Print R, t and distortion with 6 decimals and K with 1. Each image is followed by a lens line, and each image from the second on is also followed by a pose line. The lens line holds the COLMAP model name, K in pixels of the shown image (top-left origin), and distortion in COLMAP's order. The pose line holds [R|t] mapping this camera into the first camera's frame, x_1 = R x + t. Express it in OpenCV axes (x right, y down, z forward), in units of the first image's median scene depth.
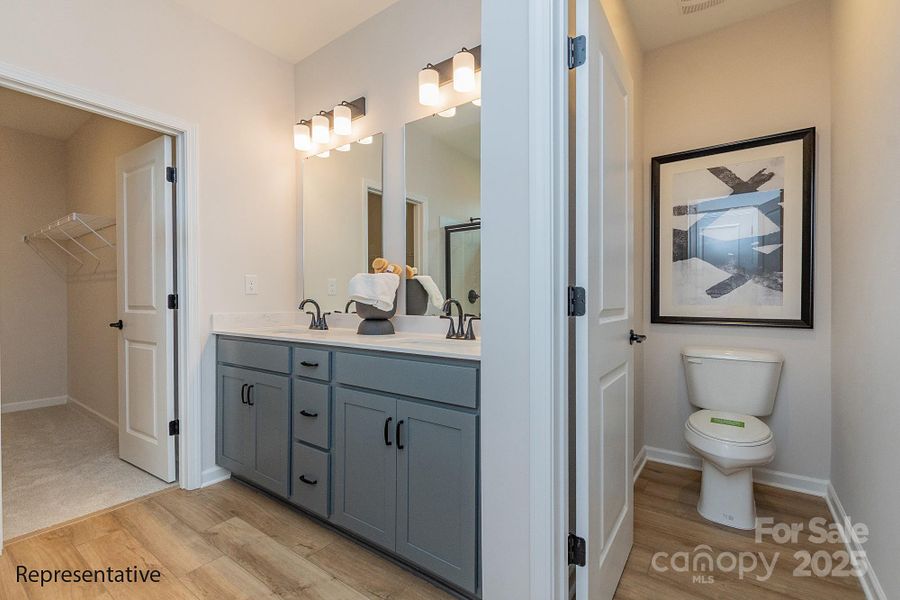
lens RADIAL K [[391.0, 0, 450.8], [0, 391.0, 304.8], [0, 0, 1]] dist [-0.000598, -0.000479]
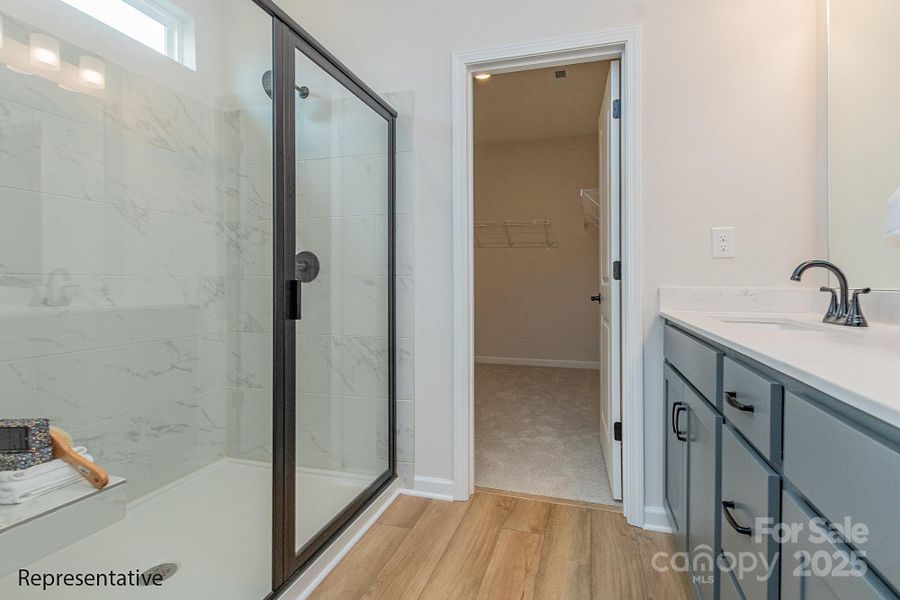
lens RADIAL K [[427.2, 0, 451.8], [0, 427.2, 279.1], [0, 0, 1]] dist [0.001337, -0.000023]
pose [[0.356219, -0.000226, -0.934403, -0.028560], [-0.011151, 0.999928, -0.004493, 0.016582], [0.934336, 0.012020, 0.356191, 0.387177]]
